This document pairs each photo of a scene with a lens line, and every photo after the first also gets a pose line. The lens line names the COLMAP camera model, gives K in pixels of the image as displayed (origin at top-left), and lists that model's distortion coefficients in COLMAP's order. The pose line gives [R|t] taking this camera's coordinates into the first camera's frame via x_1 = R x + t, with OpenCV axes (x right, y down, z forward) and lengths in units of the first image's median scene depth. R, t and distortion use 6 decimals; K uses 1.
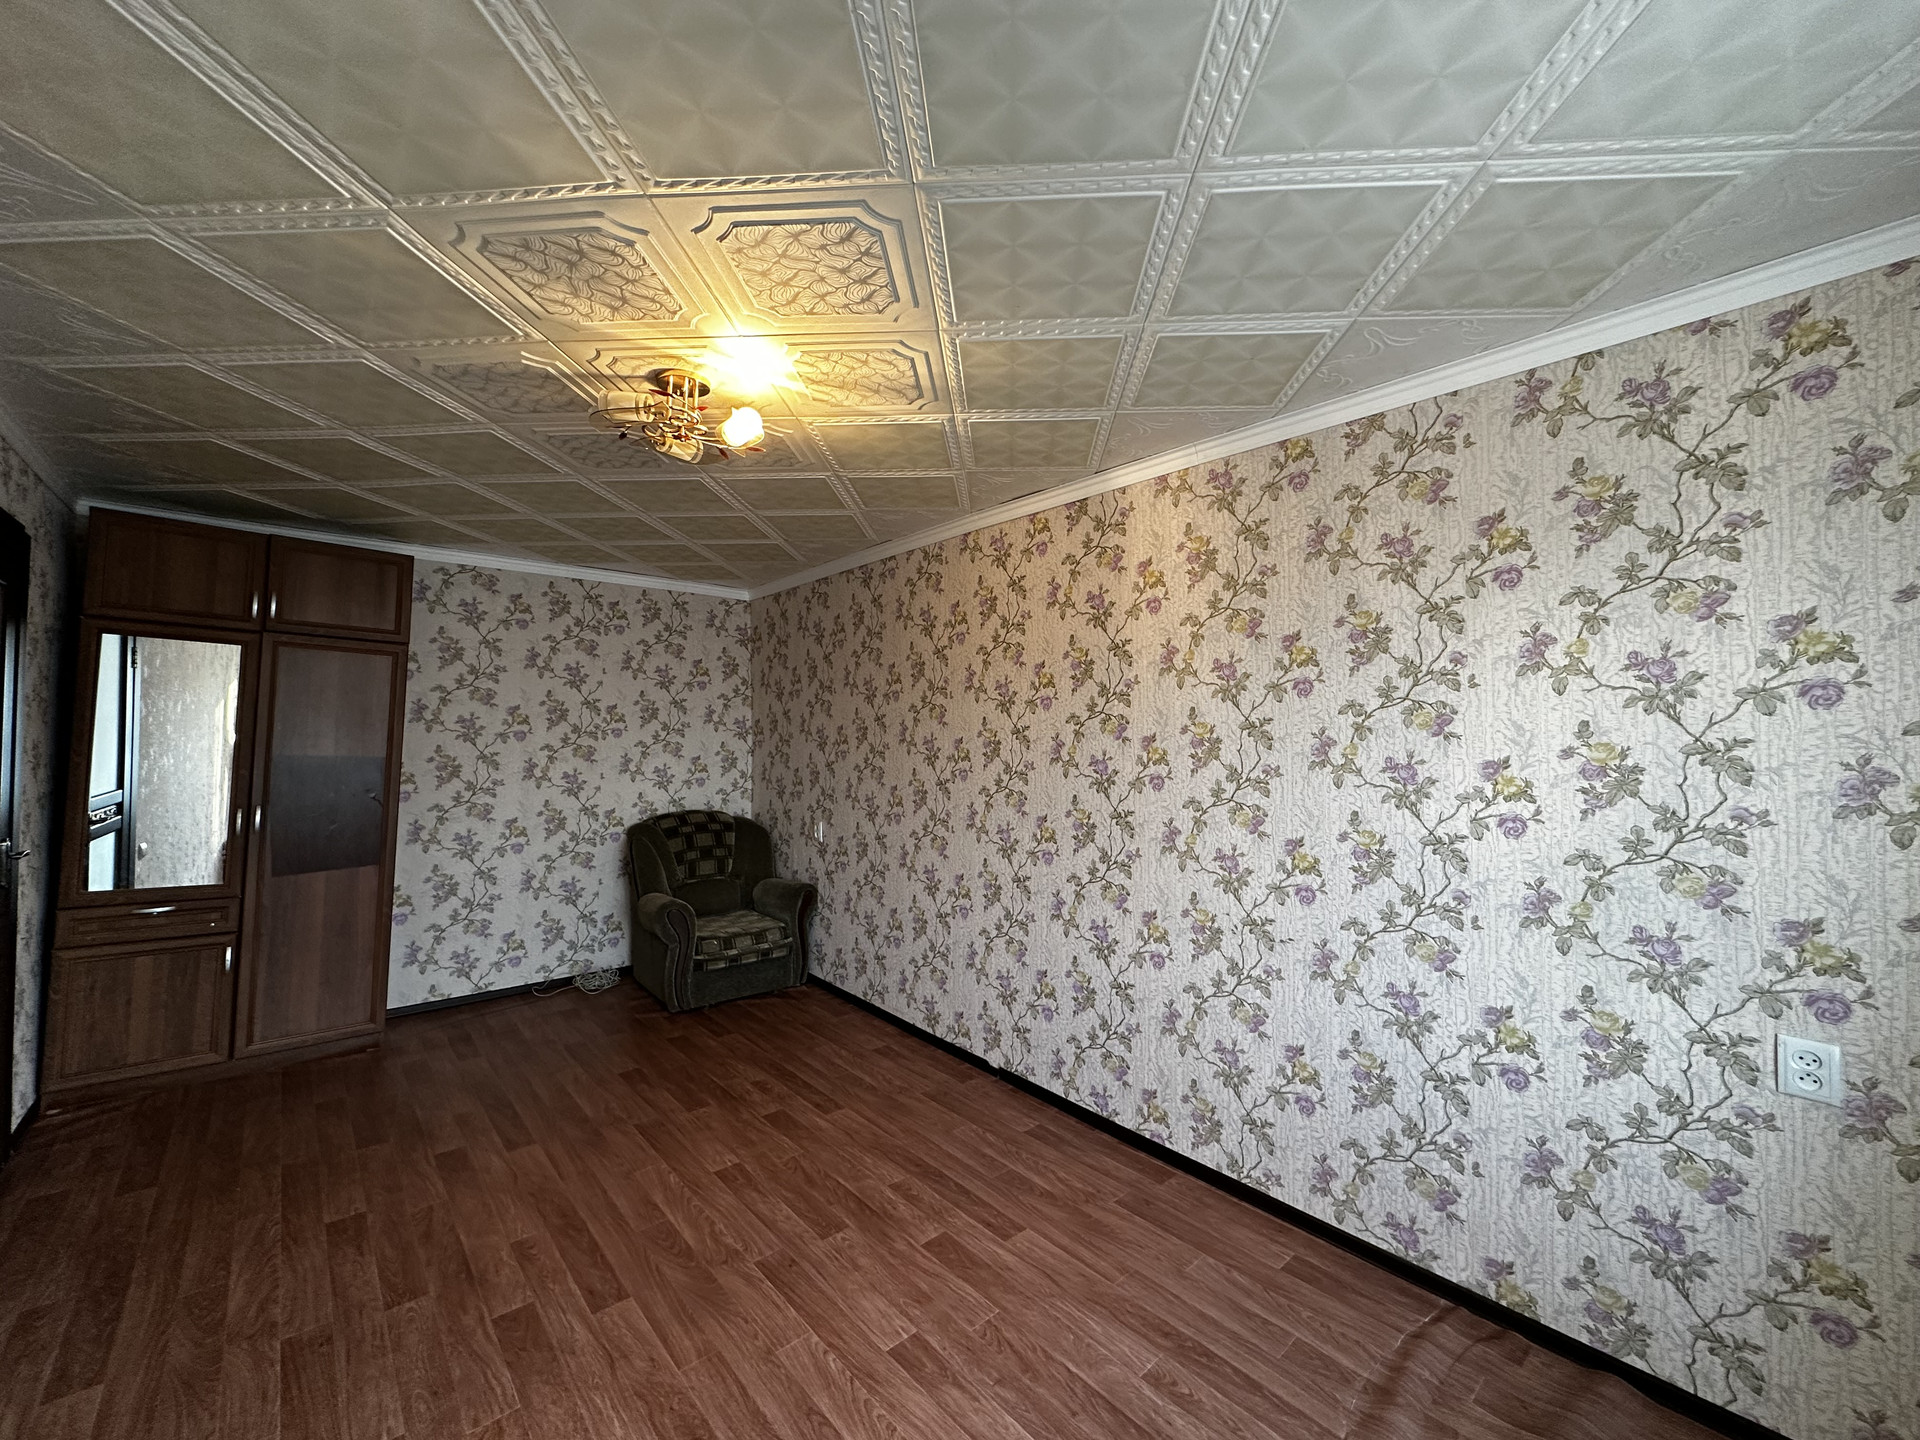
lens RADIAL K [[763.2, 0, 961.4], [0, 763.2, 720.1], [0, 0, 1]] dist [-0.001409, 0.000007]
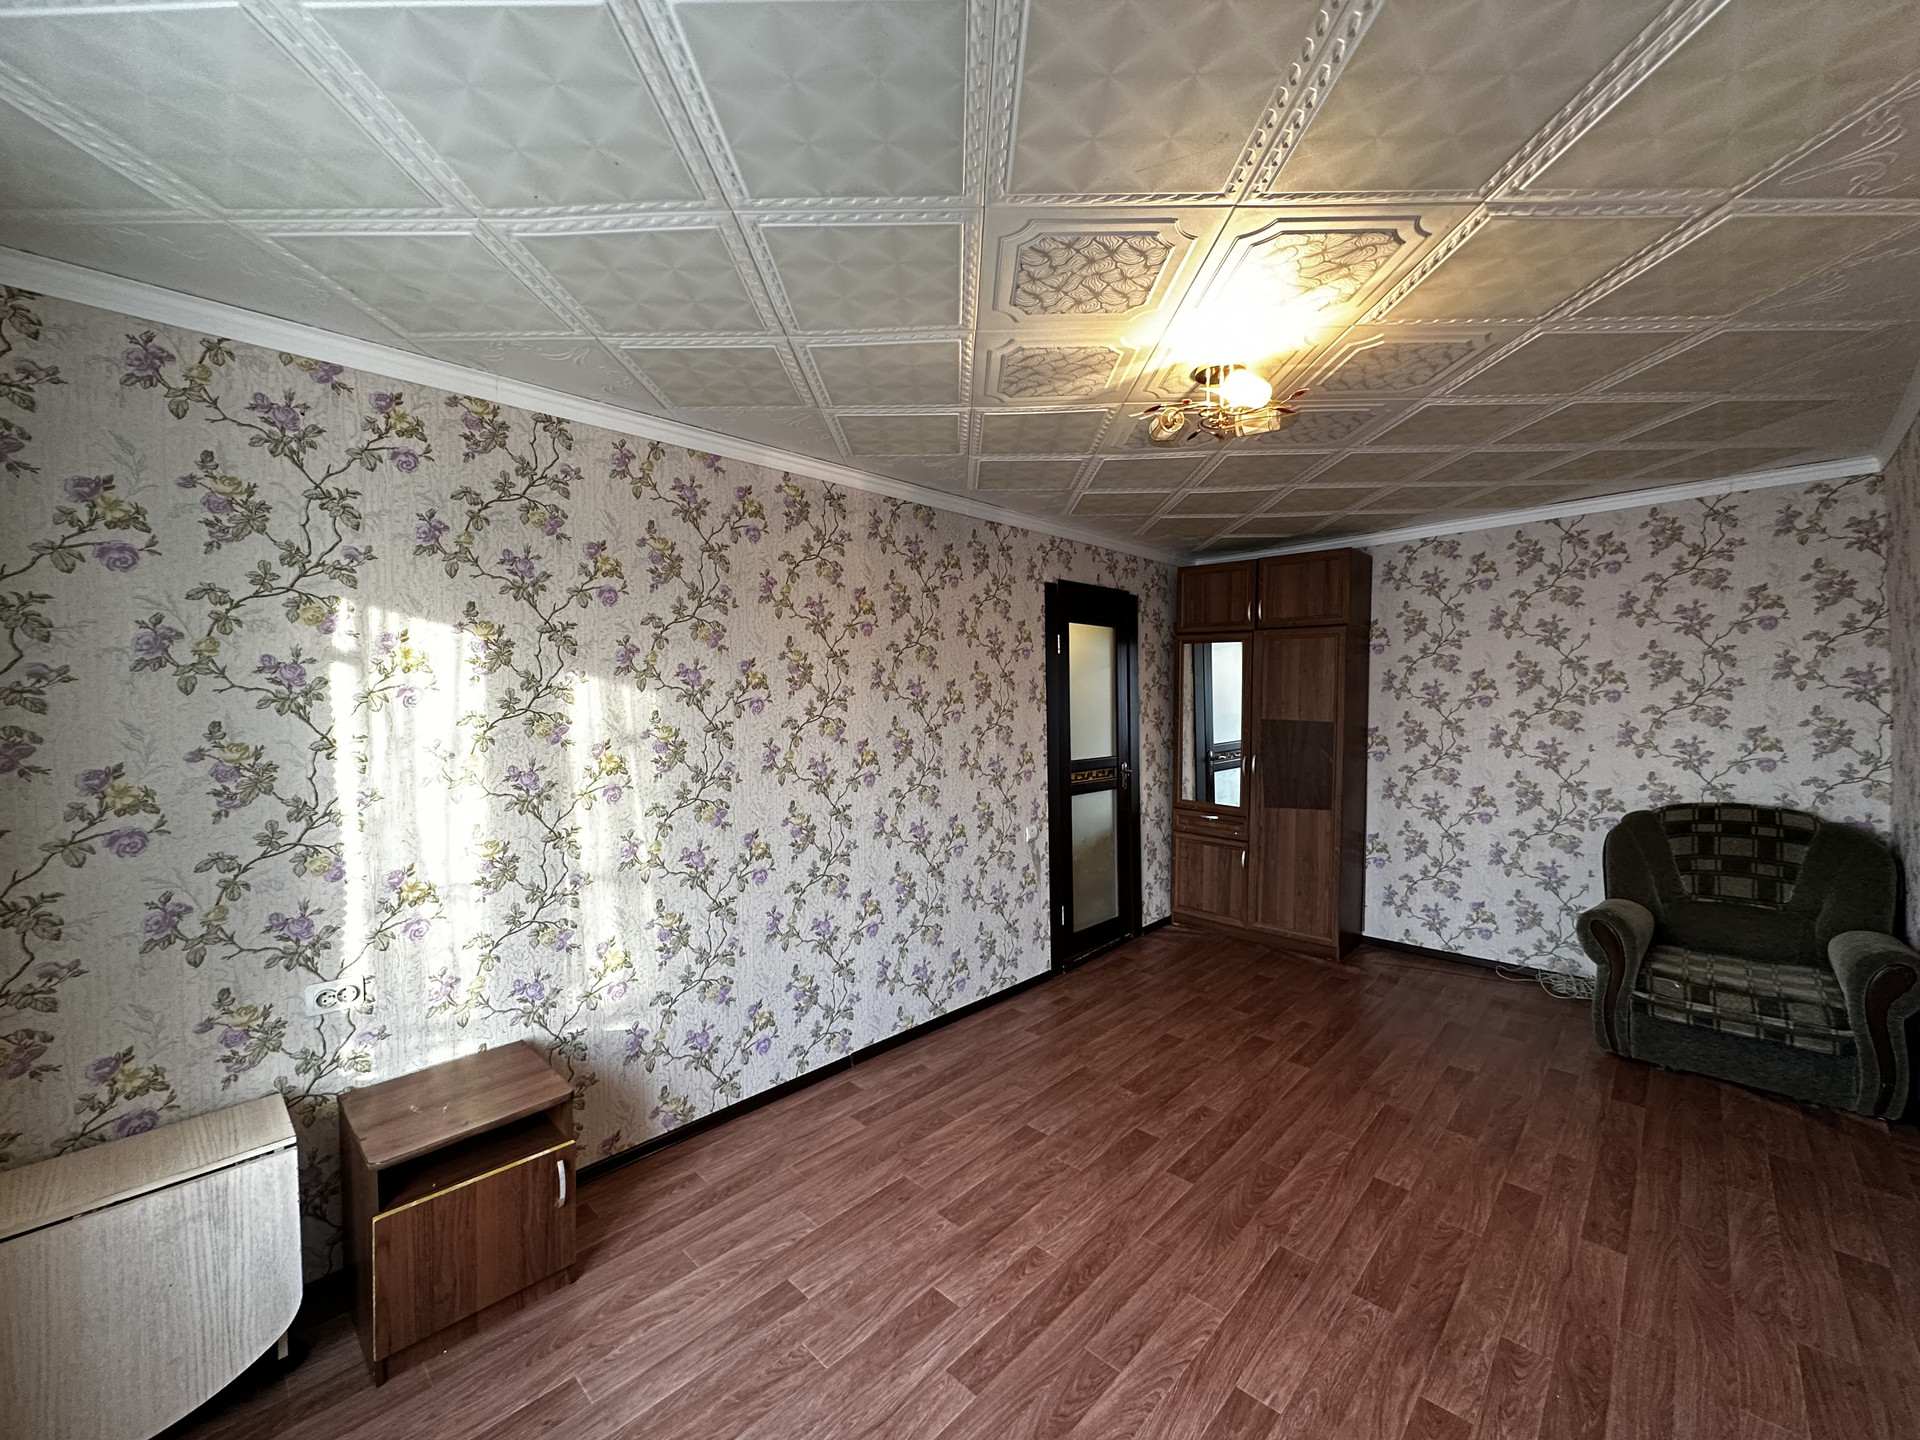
lens RADIAL K [[763.2, 0, 950.6], [0, 763.2, 720.2], [0, 0, 1]] dist [-0.001409, 0.000007]
pose [[0.073692, 0.018697, -0.997106, 0.469028], [0.042109, 0.998874, 0.021842, -0.007379], [0.996392, -0.043597, 0.072822, 0.370166]]
